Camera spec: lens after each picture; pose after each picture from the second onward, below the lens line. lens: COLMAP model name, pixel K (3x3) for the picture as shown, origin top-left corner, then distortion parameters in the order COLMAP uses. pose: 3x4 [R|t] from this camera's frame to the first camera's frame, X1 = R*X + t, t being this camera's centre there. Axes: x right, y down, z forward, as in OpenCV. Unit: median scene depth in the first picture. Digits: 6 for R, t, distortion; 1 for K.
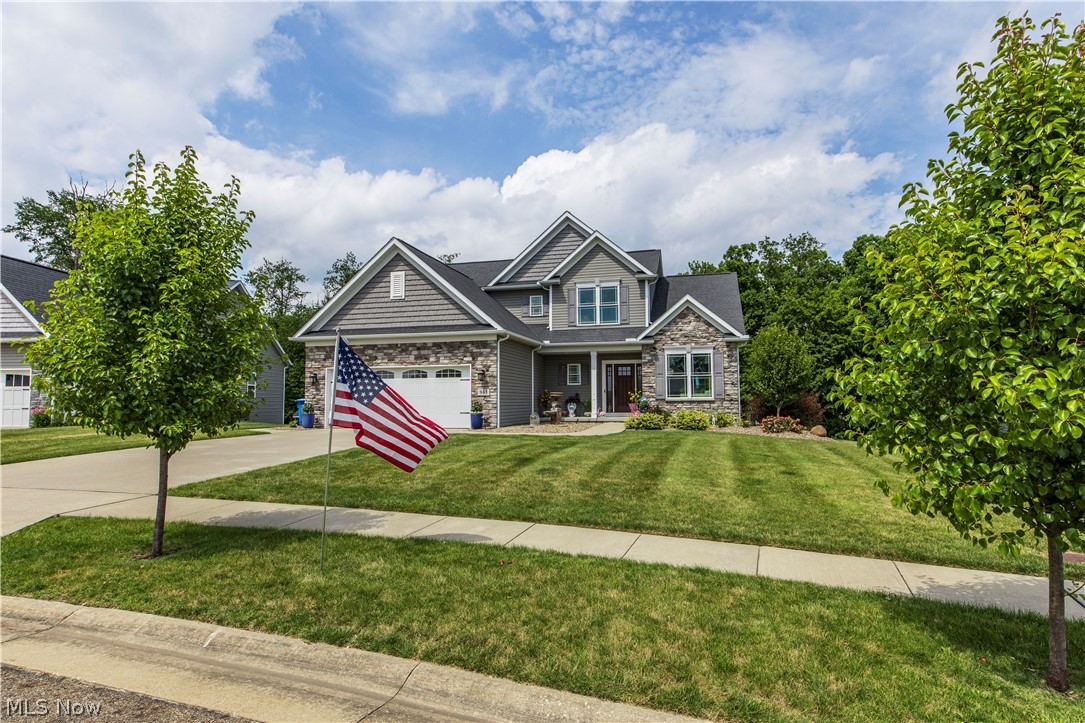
lens RADIAL K [[555.5, 0, 543.5], [0, 555.5, 362.7], [0, 0, 1]] dist [0.001690, 0.000039]
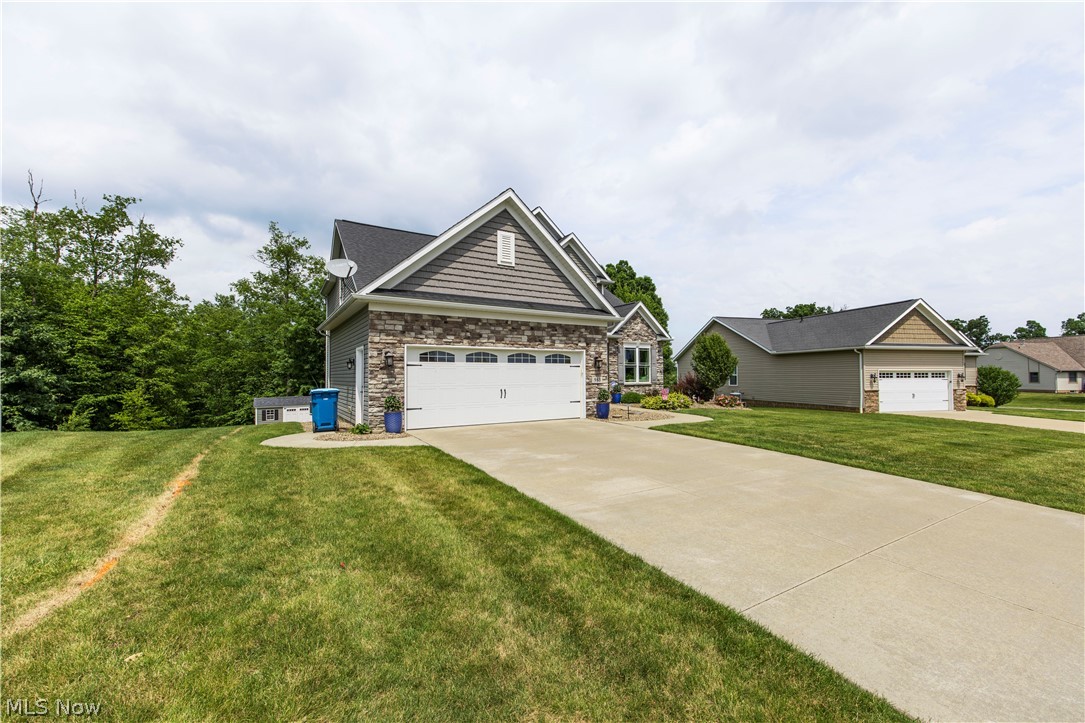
lens RADIAL K [[445.4, 0, 536.8], [0, 445.4, 364.2], [0, 0, 1]] dist [-0.001500, -0.000121]
pose [[0.678980, 0.020815, 0.733862, -0.709629], [-0.045584, 0.998865, 0.013844, 0.019110], [-0.732741, -0.042852, 0.679157, 0.517048]]
